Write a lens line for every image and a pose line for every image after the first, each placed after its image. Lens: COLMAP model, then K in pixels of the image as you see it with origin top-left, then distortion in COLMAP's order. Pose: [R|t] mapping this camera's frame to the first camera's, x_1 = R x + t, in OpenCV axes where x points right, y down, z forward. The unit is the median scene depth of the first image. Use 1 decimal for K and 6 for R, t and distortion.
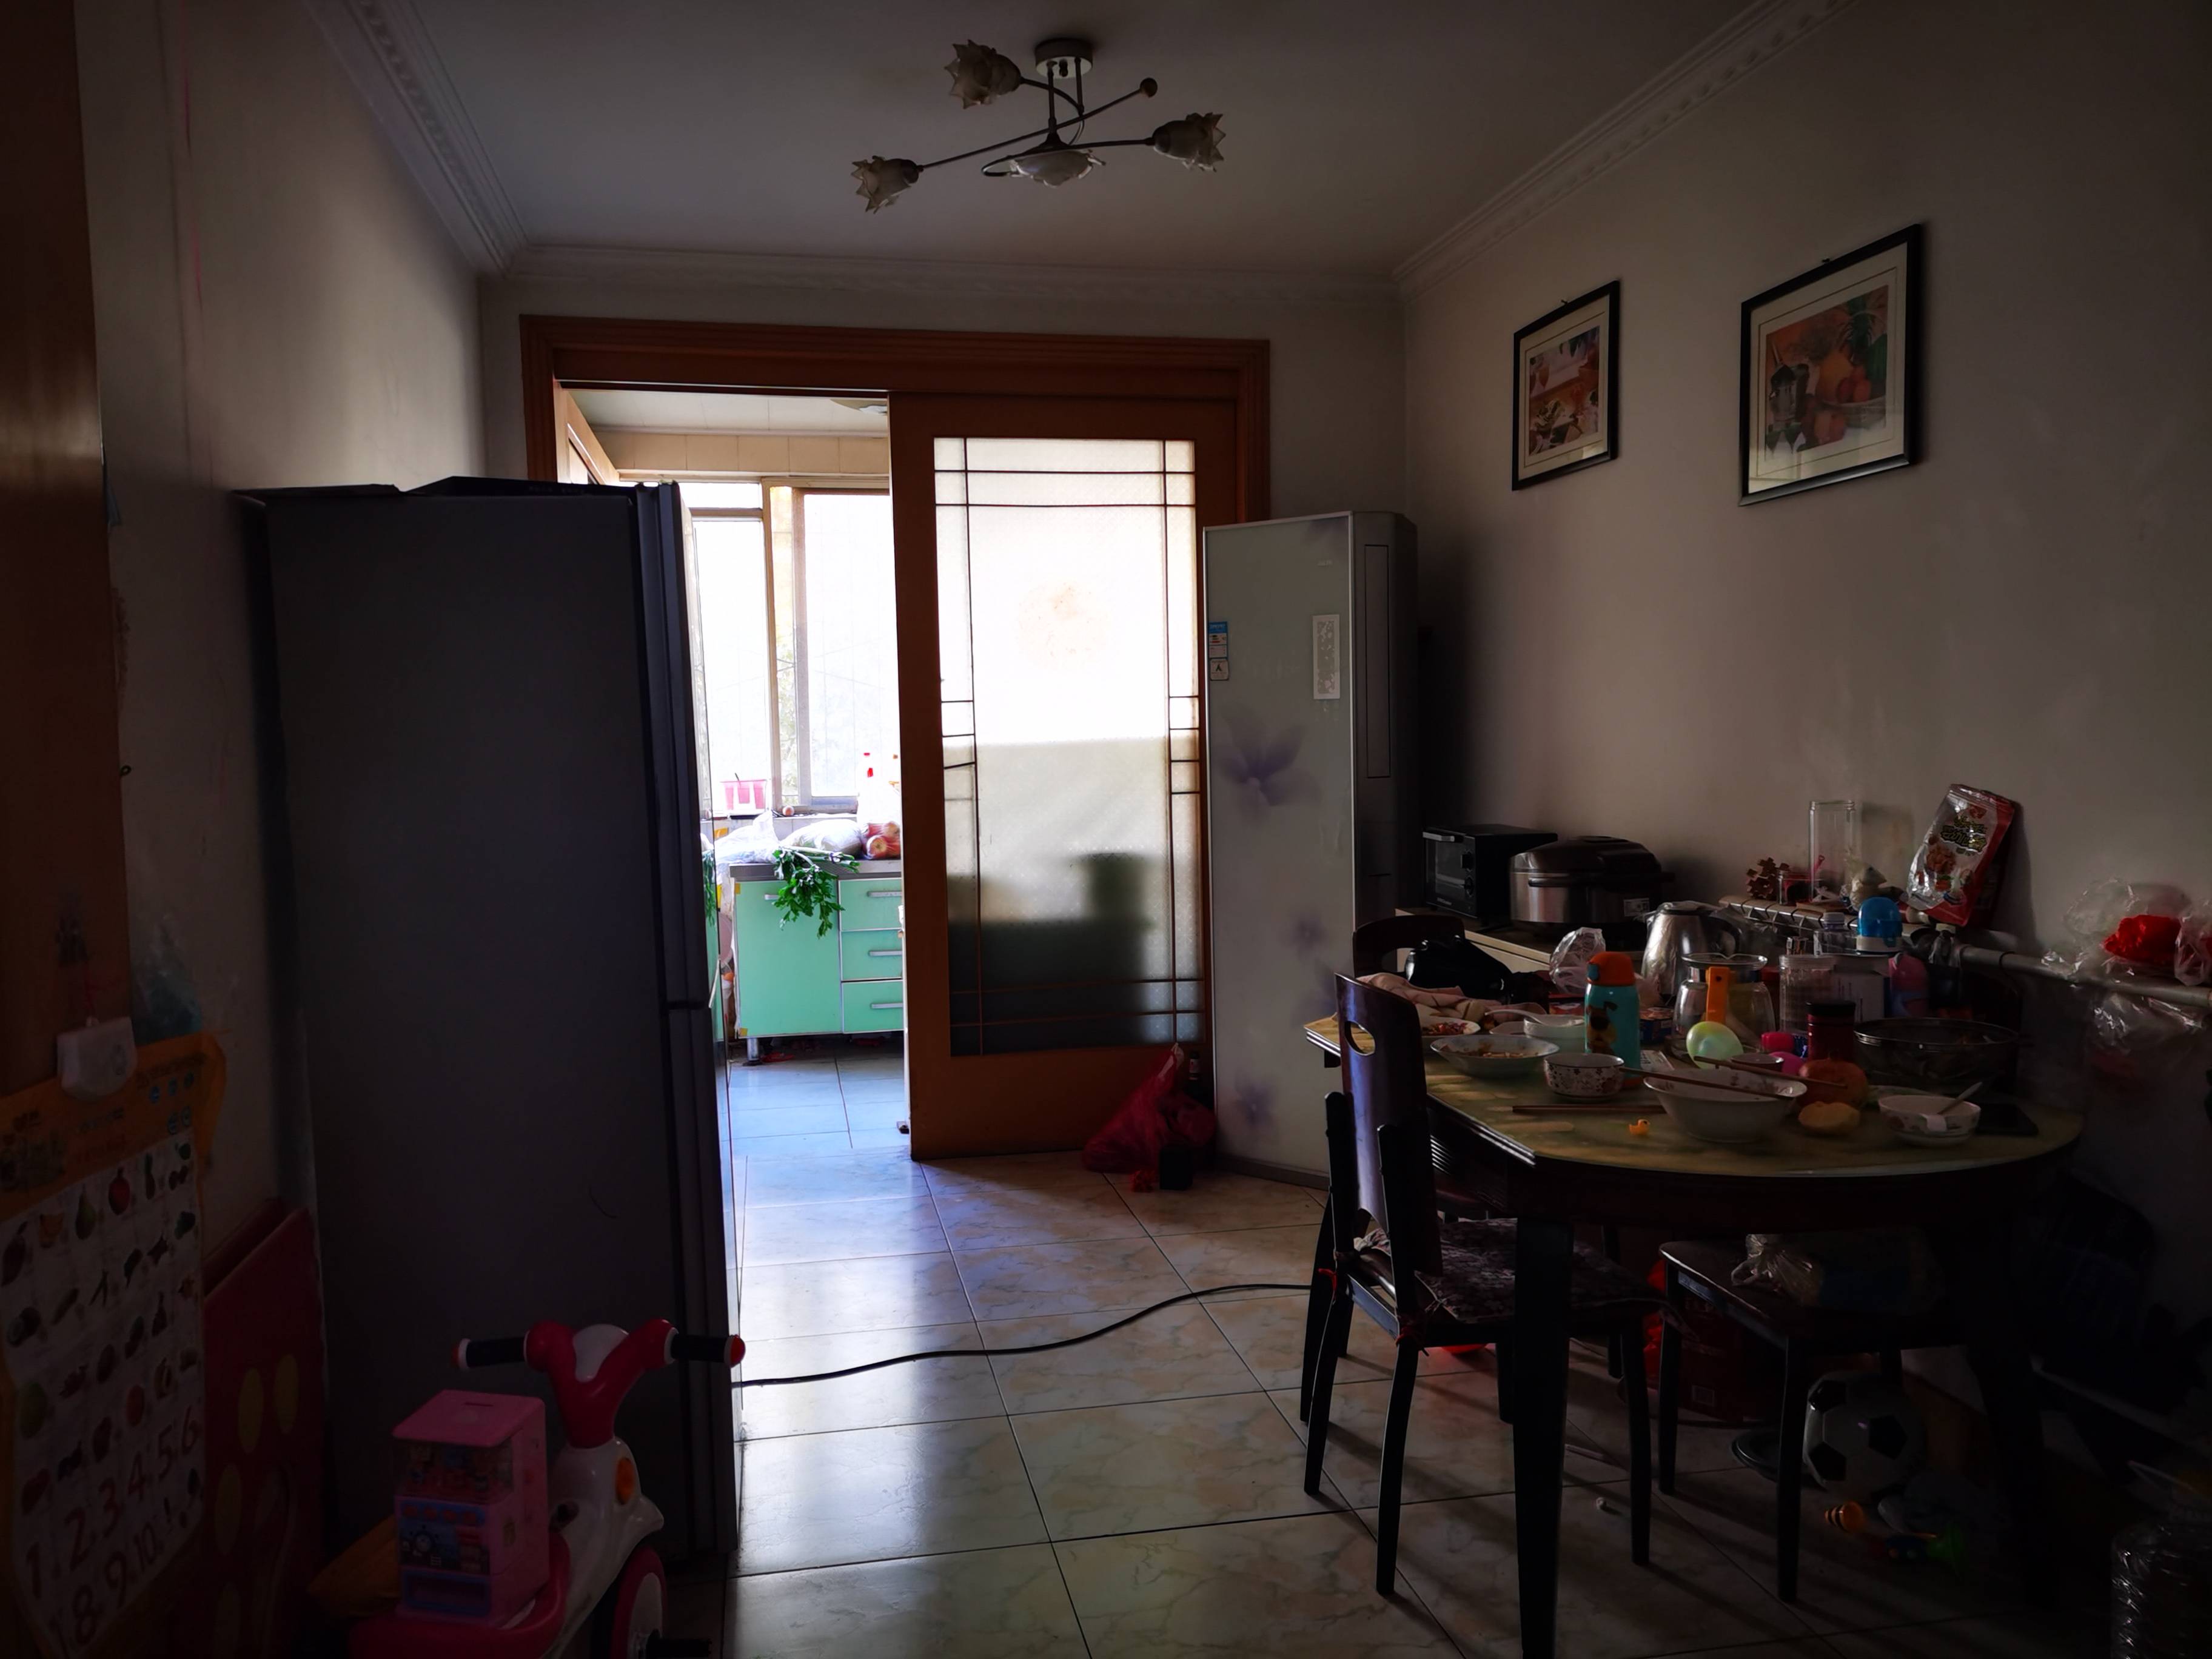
lens RADIAL K [[1725.3, 0, 1106.0], [0, 1725.3, 829.5], [0, 0, 1]] dist [0.070123, 0.003640]
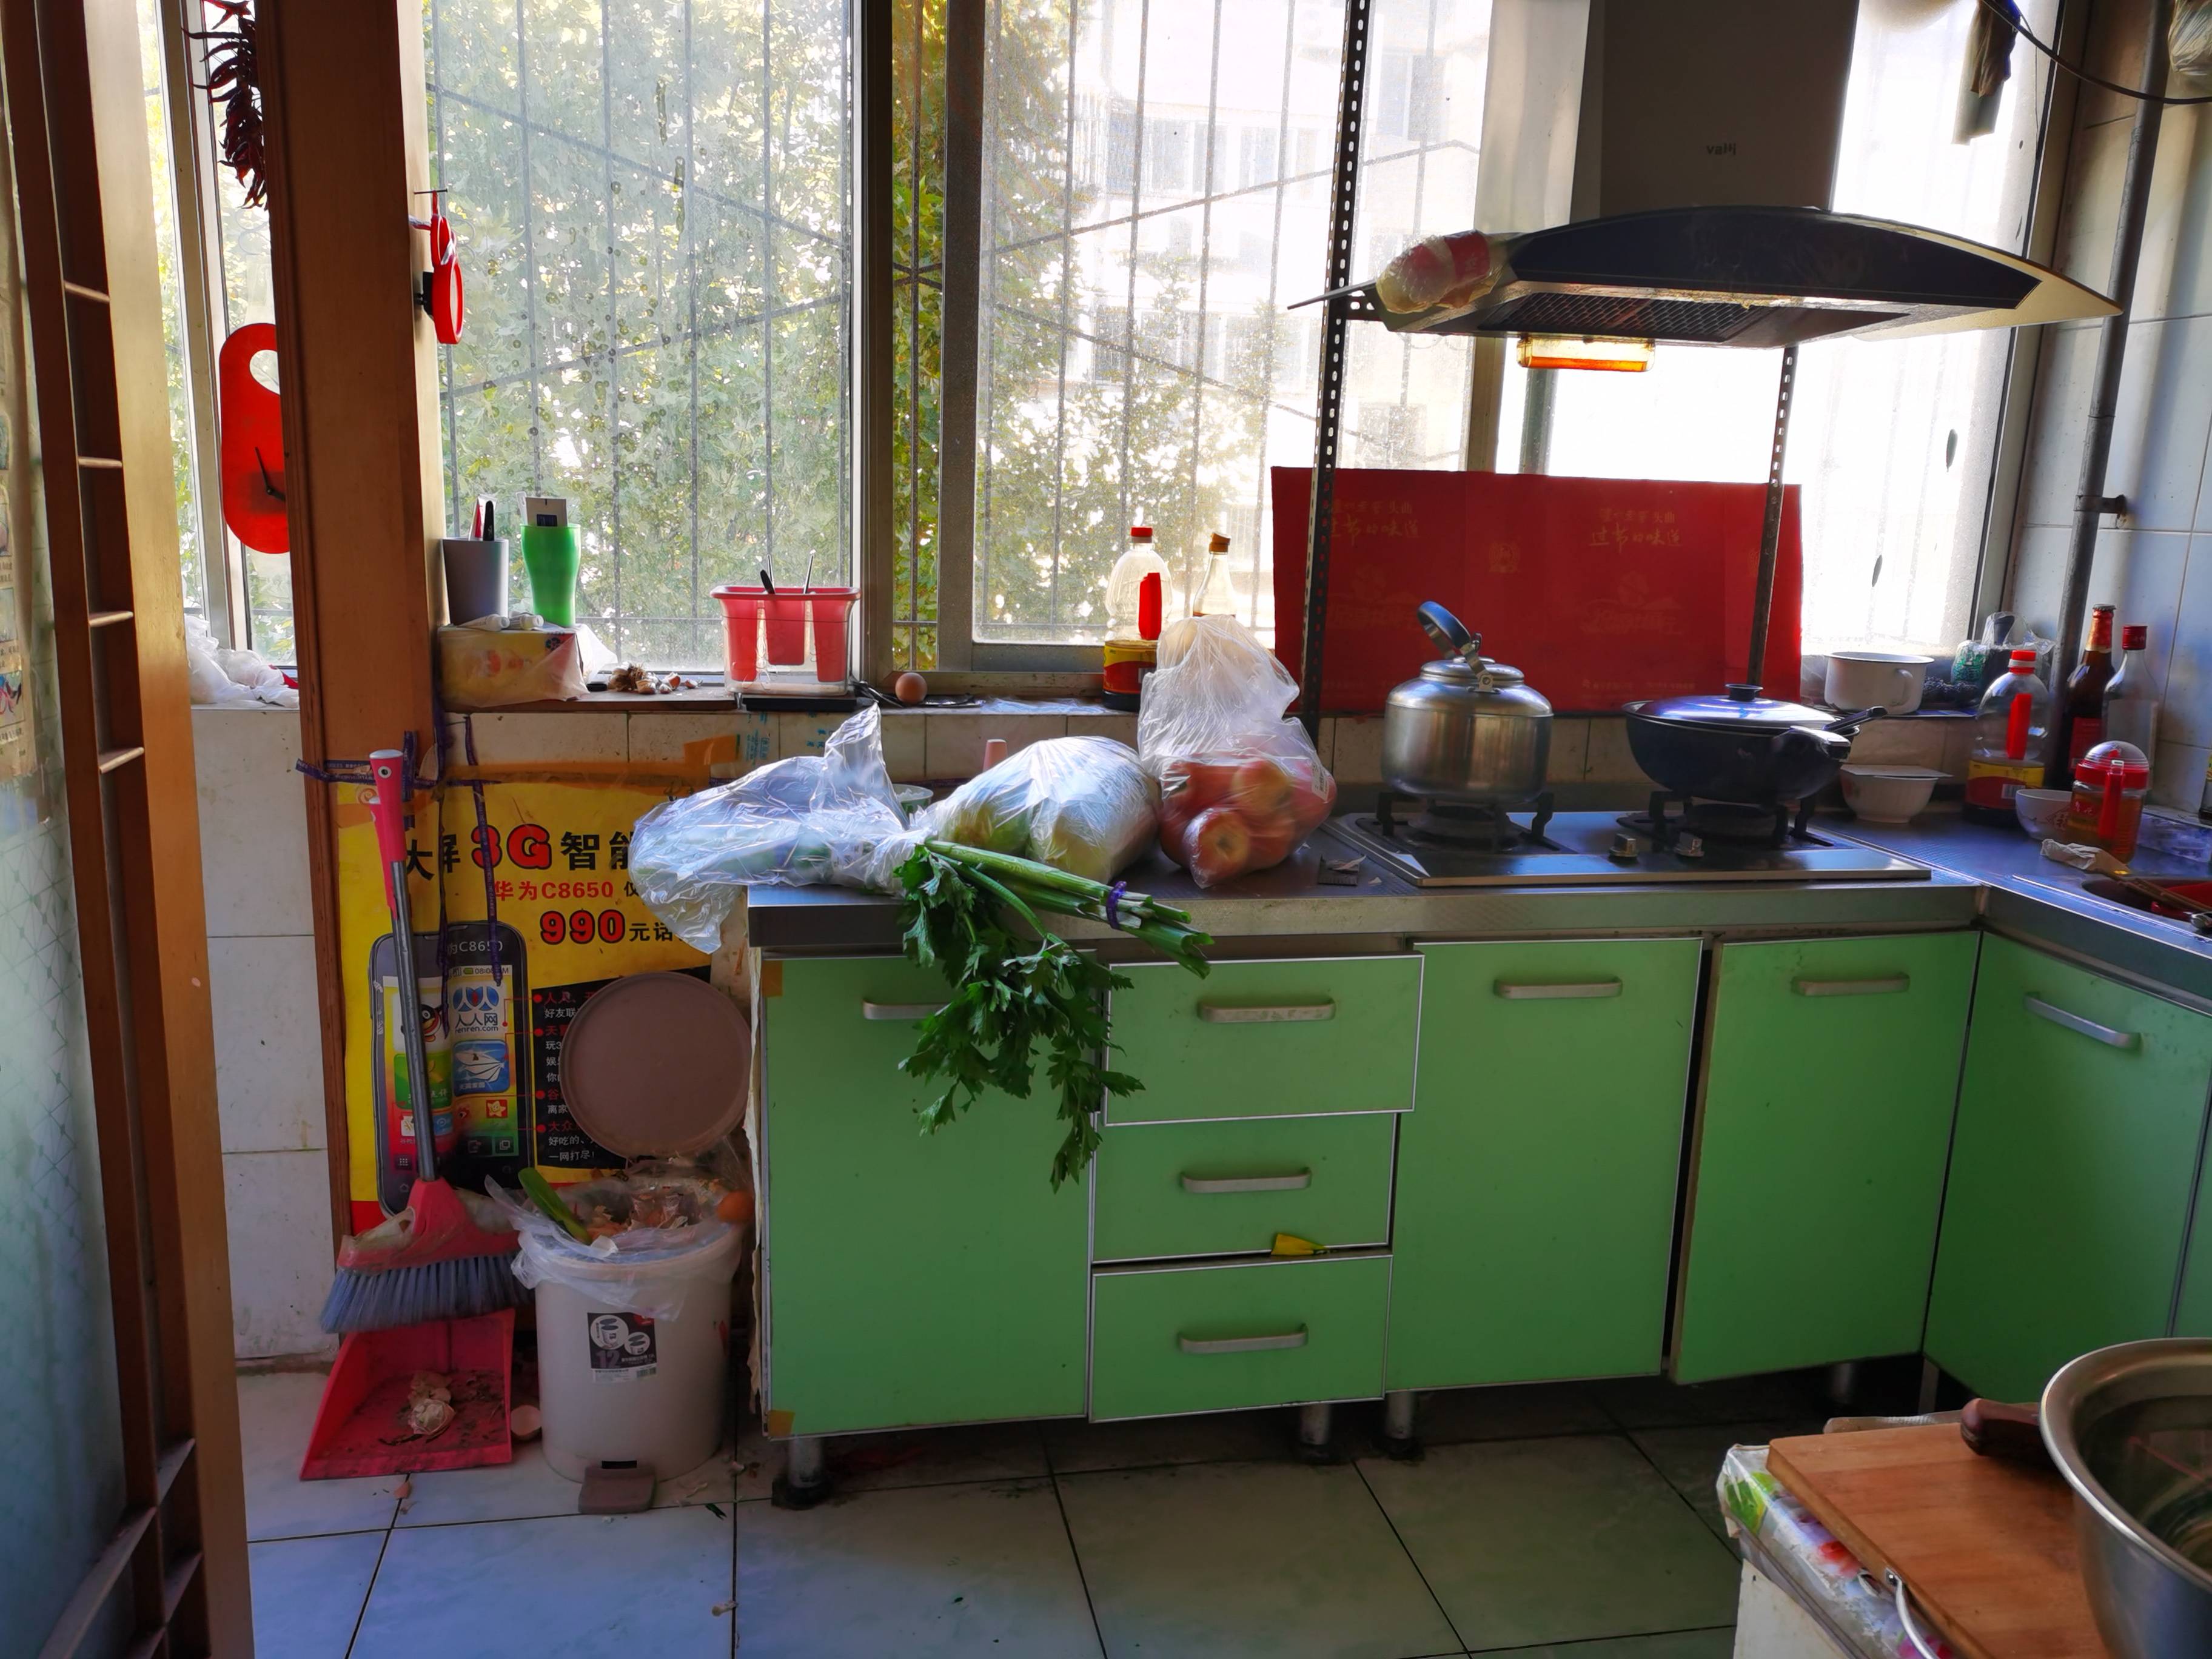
lens RADIAL K [[1725.3, 0, 1106.0], [0, 1725.3, 829.5], [0, 0, 1]] dist [0.070123, 0.003640]
pose [[0.998450, 0.052887, 0.017342, -0.163605], [-0.054741, 0.989443, 0.134184, -0.034330], [-0.010063, -0.134926, 0.990805, 0.714546]]
